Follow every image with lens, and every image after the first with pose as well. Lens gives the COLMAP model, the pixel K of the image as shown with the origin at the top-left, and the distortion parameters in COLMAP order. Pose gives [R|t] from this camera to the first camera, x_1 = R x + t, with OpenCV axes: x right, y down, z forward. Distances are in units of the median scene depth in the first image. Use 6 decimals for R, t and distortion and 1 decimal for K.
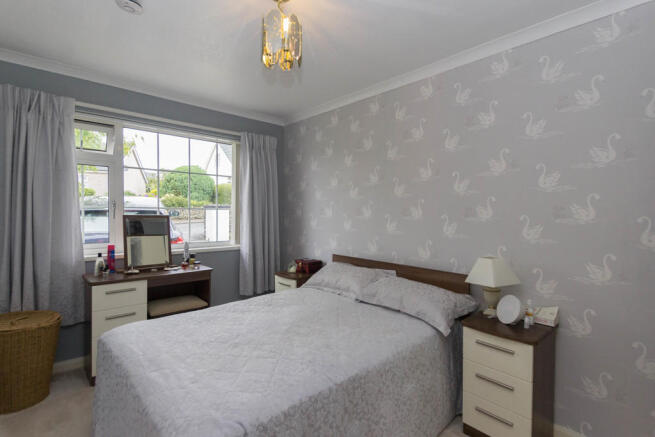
lens RADIAL K [[311.1, 0, 328.7], [0, 311.1, 219.2], [0, 0, 1]] dist [-0.000221, -0.000328]
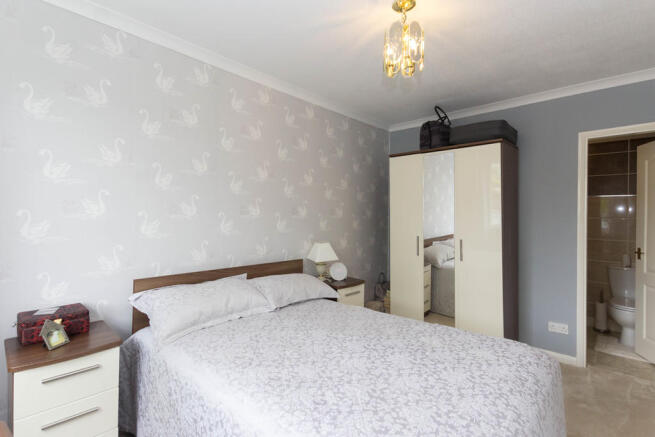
lens RADIAL K [[321.4, 0, 328.7], [0, 321.4, 201.3], [0, 0, 1]] dist [0.002099, 0.000052]
pose [[-0.091485, 0.028703, 0.995393, -0.734644], [0.003294, 0.999588, -0.028521, -0.020575], [-0.995801, 0.000670, -0.091542, 0.803981]]
